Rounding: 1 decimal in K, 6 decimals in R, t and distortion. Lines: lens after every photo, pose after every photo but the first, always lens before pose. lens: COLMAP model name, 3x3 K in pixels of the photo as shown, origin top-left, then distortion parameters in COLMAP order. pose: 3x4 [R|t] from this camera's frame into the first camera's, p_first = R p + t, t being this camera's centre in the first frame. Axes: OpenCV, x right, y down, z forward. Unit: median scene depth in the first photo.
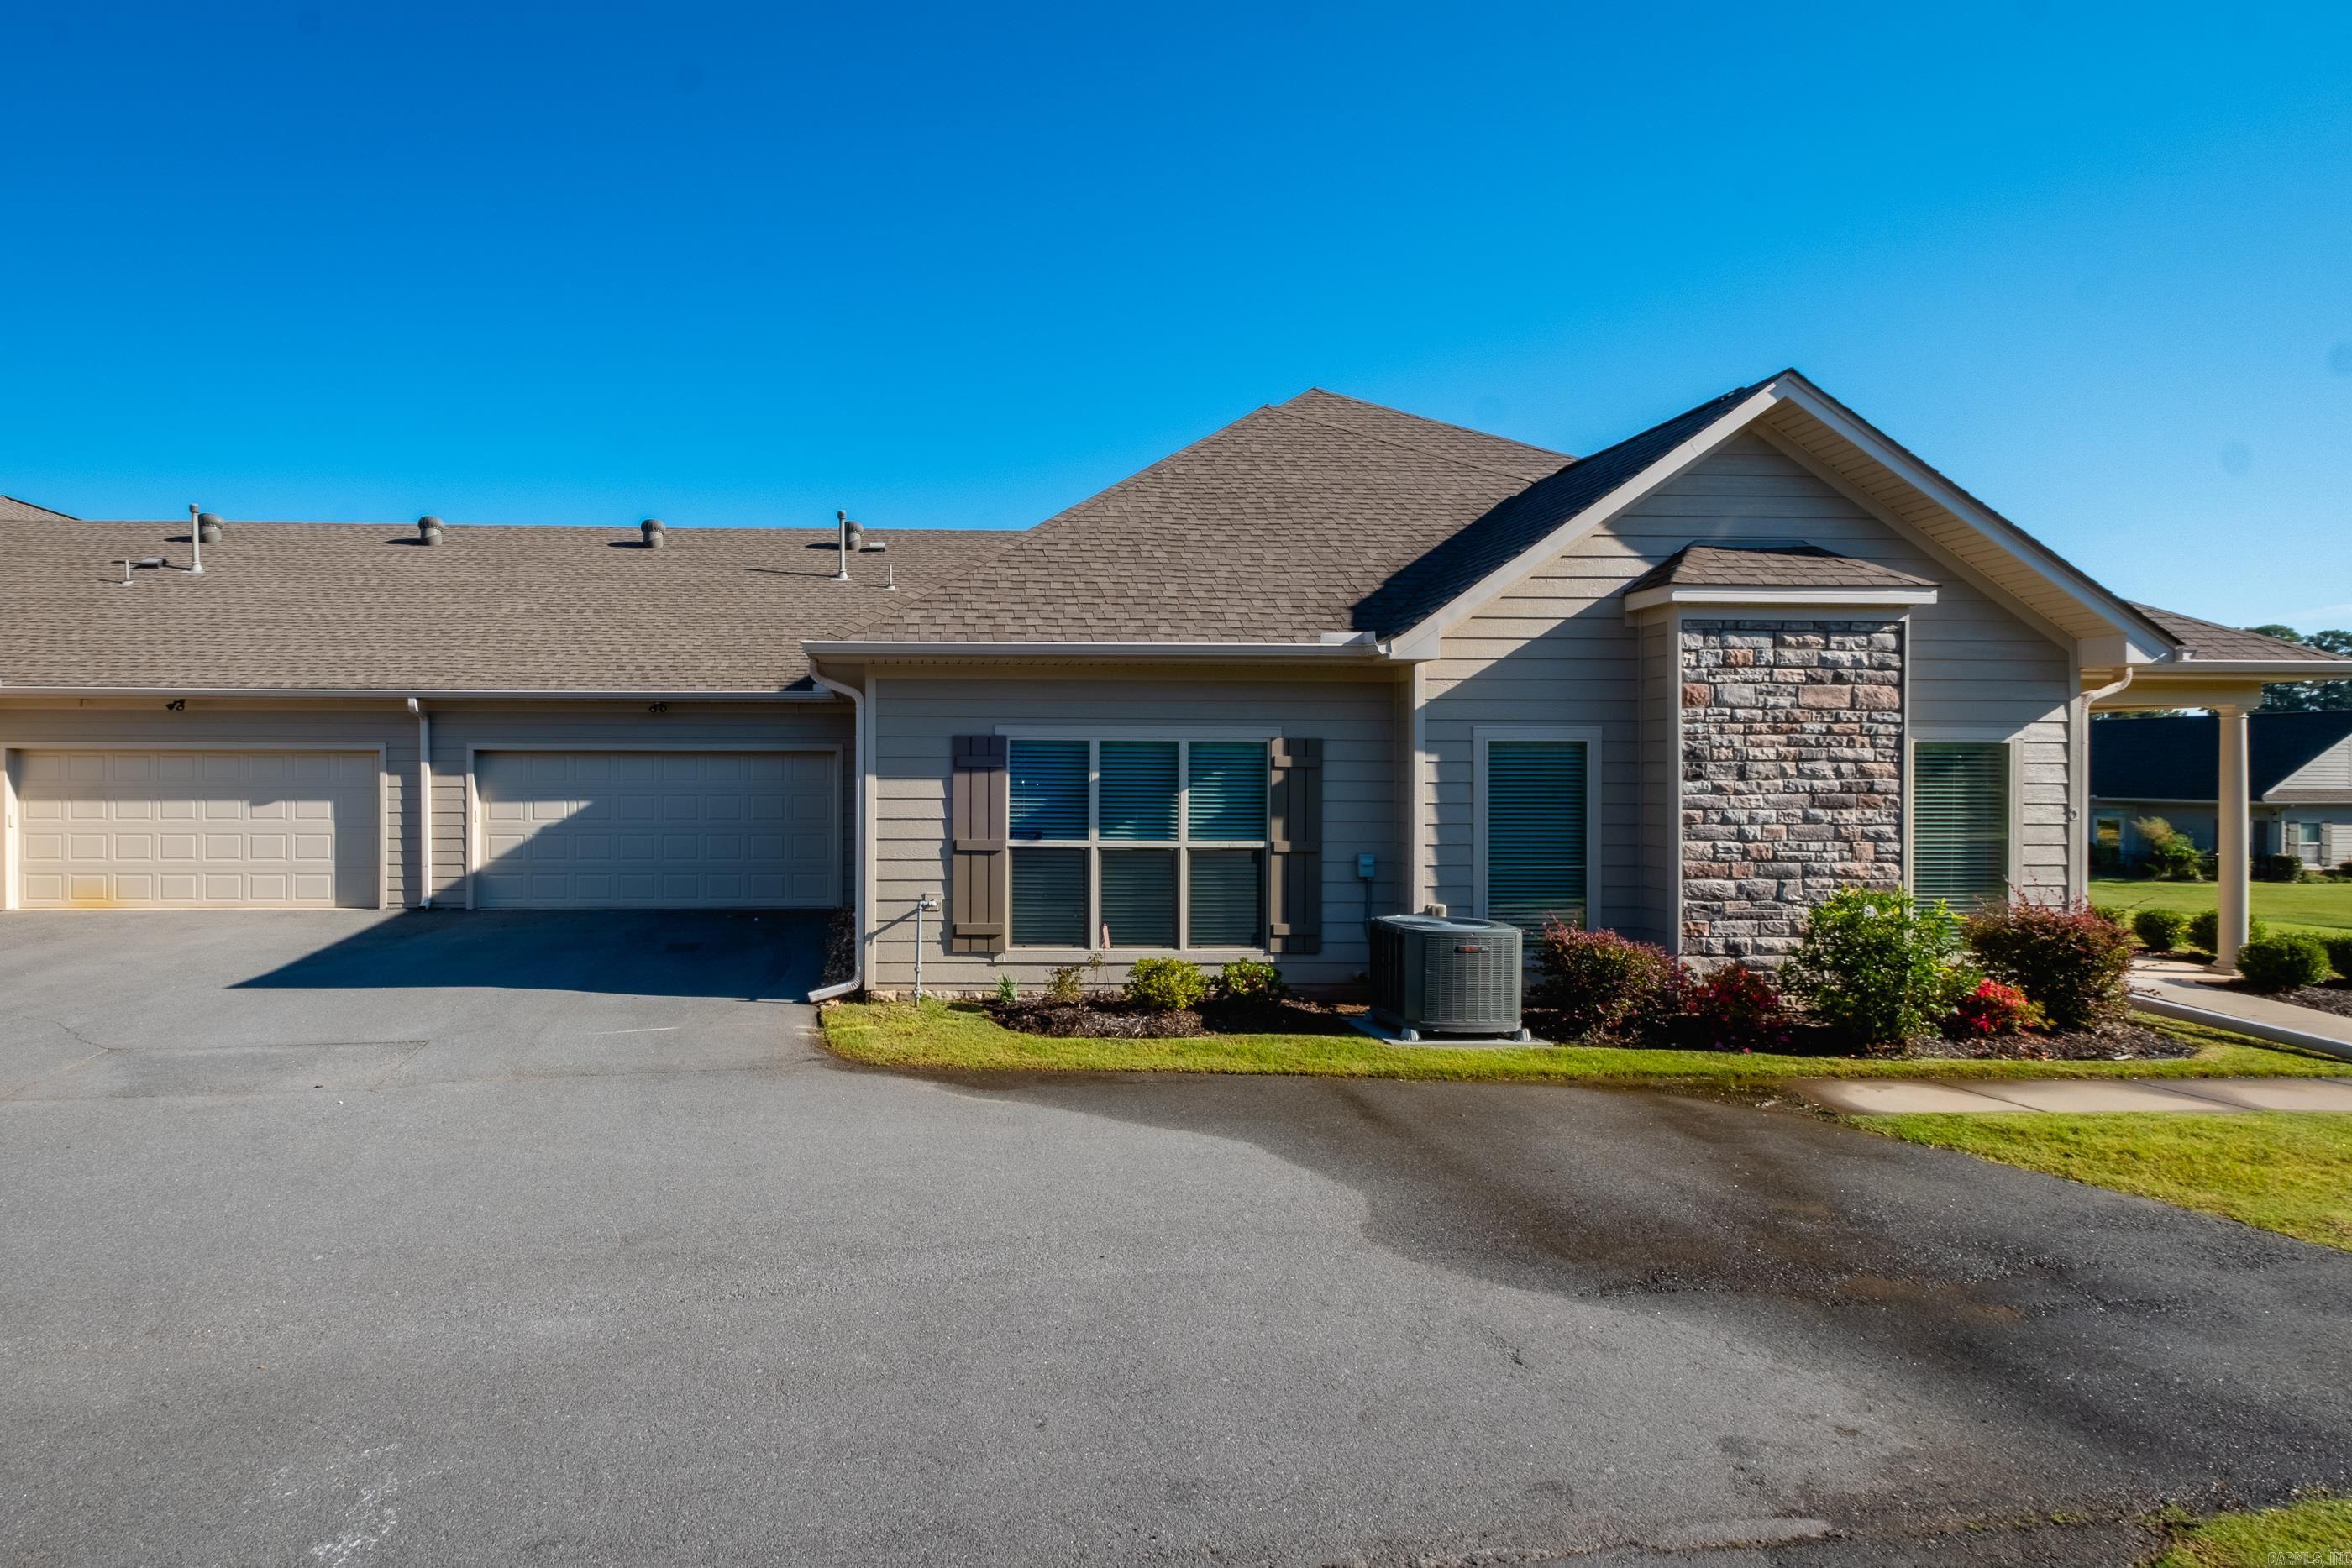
lens RADIAL K [[1168.1, 0, 1177.2], [0, 1168.1, 742.9], [0, 0, 1]] dist [0.003383, 0.000338]
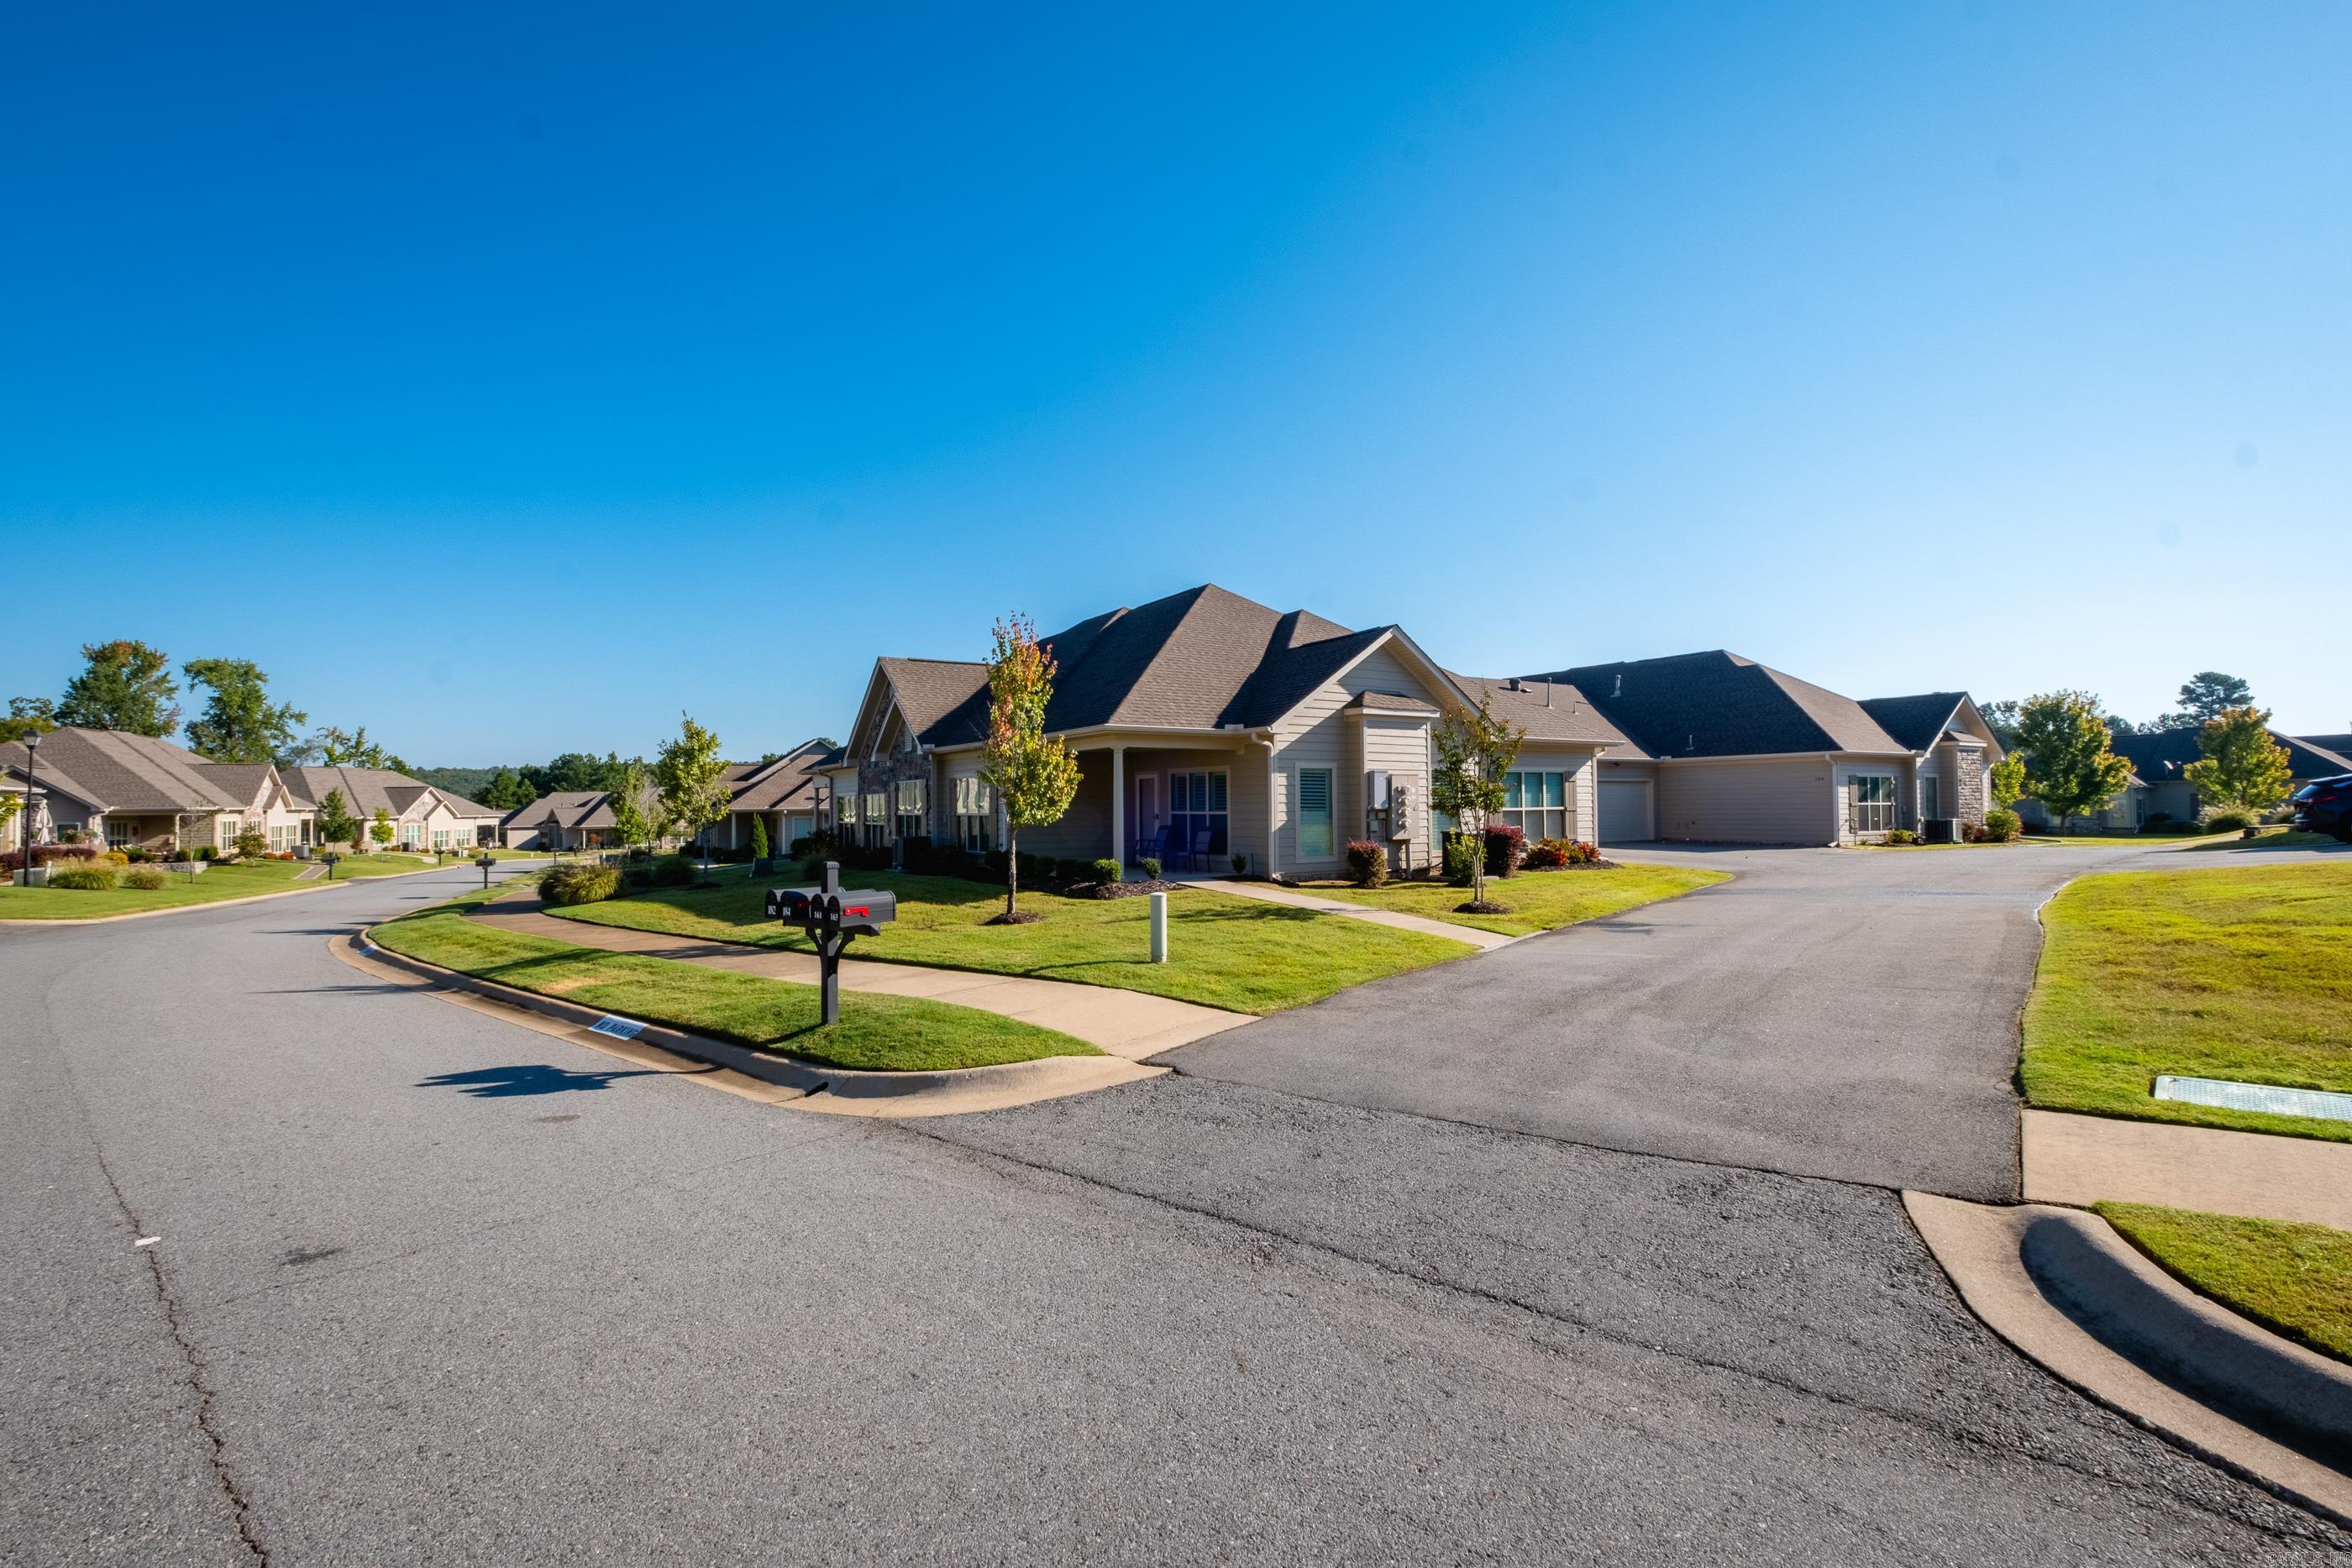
lens RADIAL K [[1040.8, 0, 1167.6], [0, 1040.8, 756.3], [0, 0, 1]] dist [0.001552, -0.000288]
pose [[0.859384, 0.012711, 0.511173, -3.801004], [0.003065, 0.999545, -0.030008, 0.026549], [-0.511322, 0.027355, 0.858954, -0.764066]]
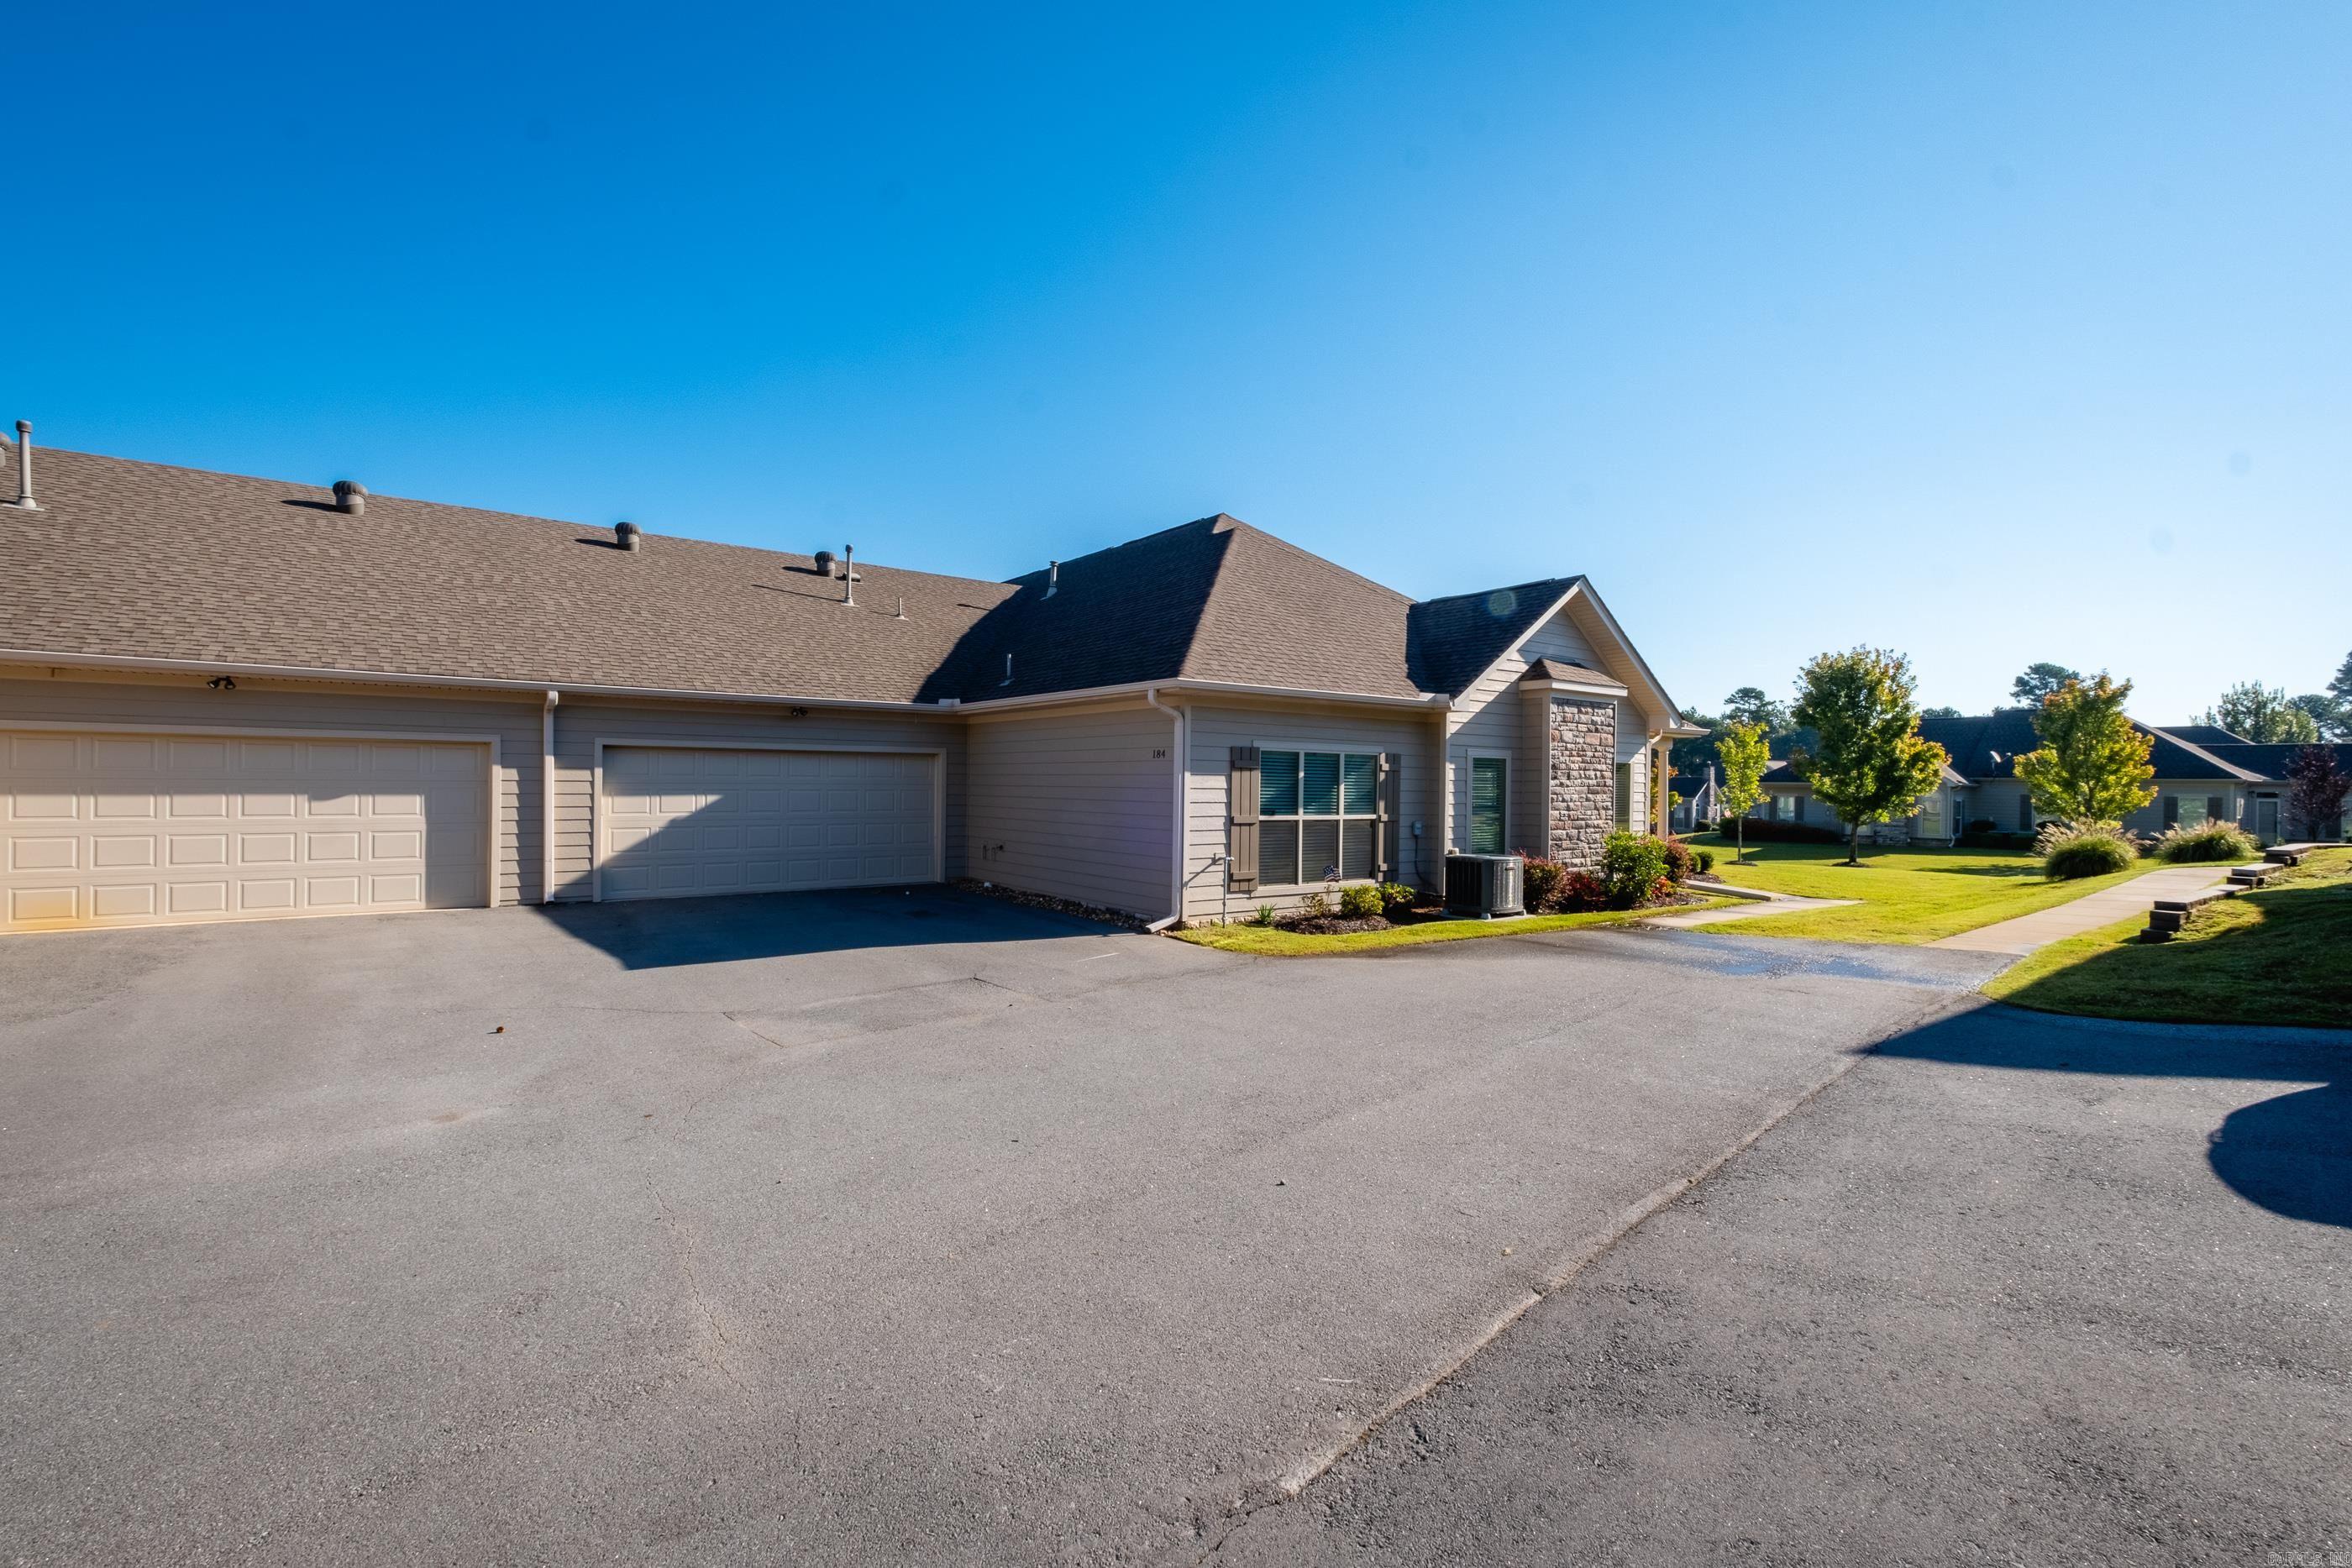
lens RADIAL K [[1040.8, 0, 1167.6], [0, 1040.8, 756.3], [0, 0, 1]] dist [0.001552, -0.000288]
pose [[0.809517, 0.020903, 0.586724, -1.037999], [-0.020354, 0.999764, -0.007536, 0.018100], [-0.586744, -0.005842, 0.809752, -0.026917]]
